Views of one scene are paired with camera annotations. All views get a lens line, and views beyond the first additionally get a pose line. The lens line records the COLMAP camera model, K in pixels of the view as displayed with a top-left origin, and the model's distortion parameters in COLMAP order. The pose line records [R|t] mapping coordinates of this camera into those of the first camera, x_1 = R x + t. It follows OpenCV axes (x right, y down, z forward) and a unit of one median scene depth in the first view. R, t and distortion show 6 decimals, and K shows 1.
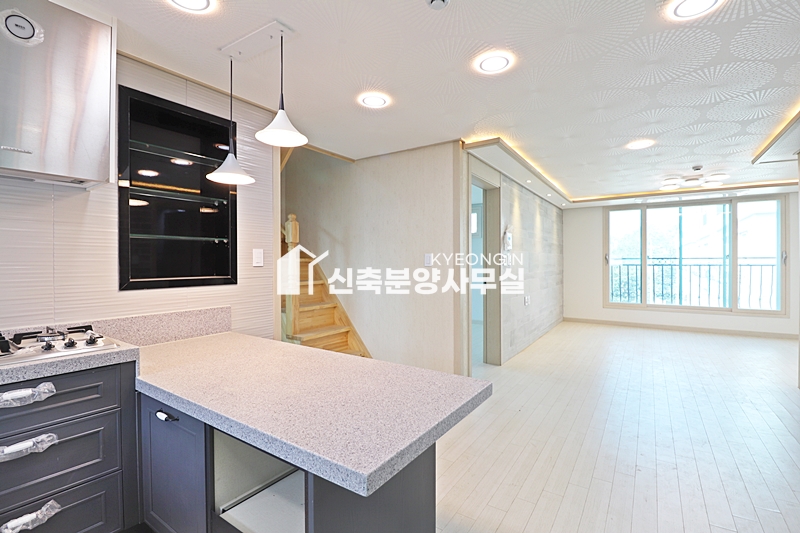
lens RADIAL K [[367.0, 0, 402.9], [0, 367.0, 264.3], [0, 0, 1]] dist [-0.003046, -0.000418]
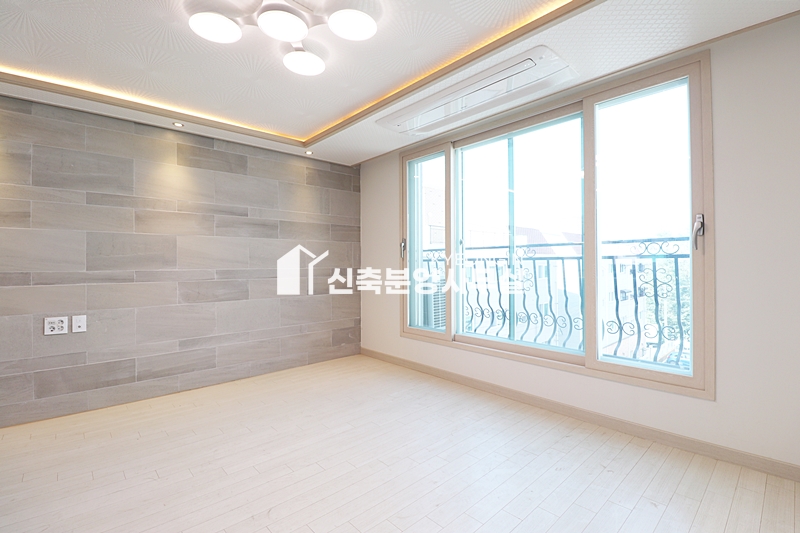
lens RADIAL K [[371.7, 0, 413.8], [0, 371.7, 266.8], [0, 0, 1]] dist [-0.000379, -0.000146]
pose [[0.976260, -0.013330, -0.216193, 0.710970], [0.017555, 0.999690, 0.017636, 0.001984], [0.215891, -0.021012, 0.976191, 0.474873]]
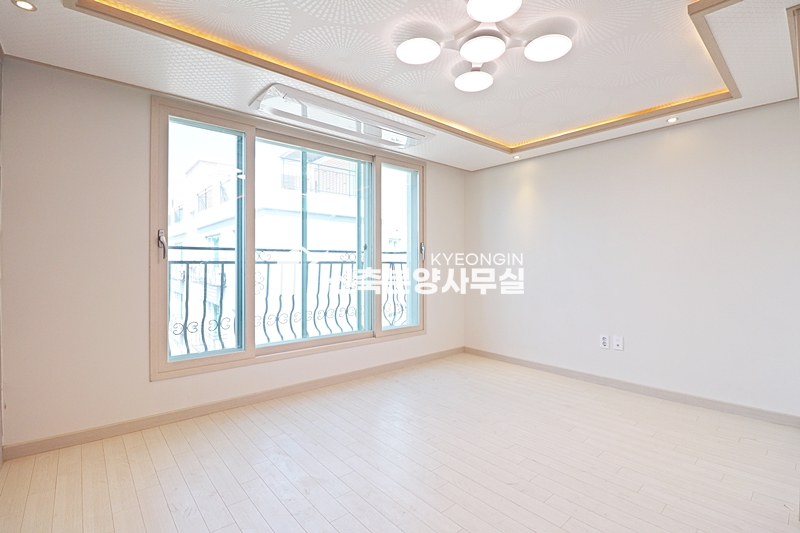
lens RADIAL K [[367.0, 0, 402.9], [0, 367.0, 264.3], [0, 0, 1]] dist [-0.003046, -0.000418]
pose [[0.257284, -0.005514, 0.966320, 0.276750], [-0.001910, 0.999979, 0.006215, 0.001517], [-0.966334, -0.003445, 0.257269, 0.701133]]
